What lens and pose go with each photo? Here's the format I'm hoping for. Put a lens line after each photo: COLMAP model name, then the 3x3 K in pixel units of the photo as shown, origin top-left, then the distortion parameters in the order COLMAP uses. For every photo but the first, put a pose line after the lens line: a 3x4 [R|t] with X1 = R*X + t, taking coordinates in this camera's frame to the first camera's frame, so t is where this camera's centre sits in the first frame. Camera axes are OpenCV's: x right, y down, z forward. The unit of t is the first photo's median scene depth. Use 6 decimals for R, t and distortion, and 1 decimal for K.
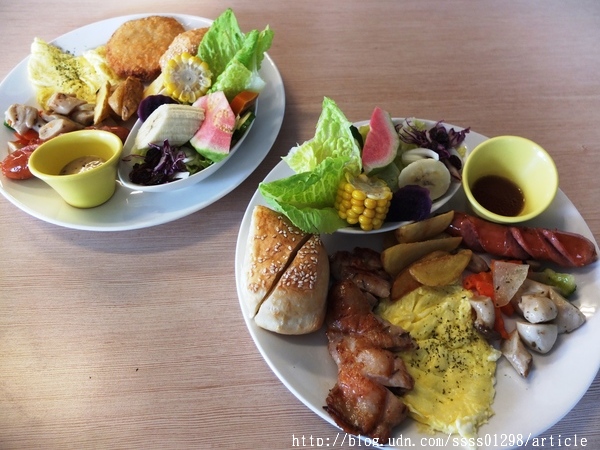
lens RADIAL K [[471.1, 0, 300.0], [0, 471.1, 225.0], [0, 0, 1]] dist [-0.040725, -0.001274]
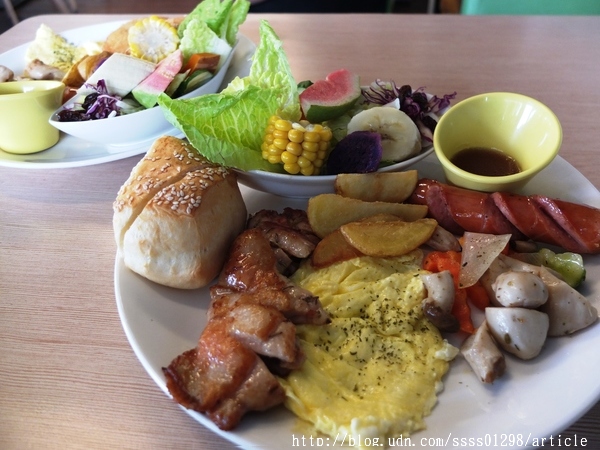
lens RADIAL K [[471.1, 0, 300.0], [0, 471.1, 225.0], [0, 0, 1]] dist [-0.040725, -0.001274]
pose [[0.979745, 0.085117, -0.181261, 0.313124], [-0.127963, 0.962365, -0.239750, 0.287242], [0.154032, 0.258088, 0.953763, 0.284626]]
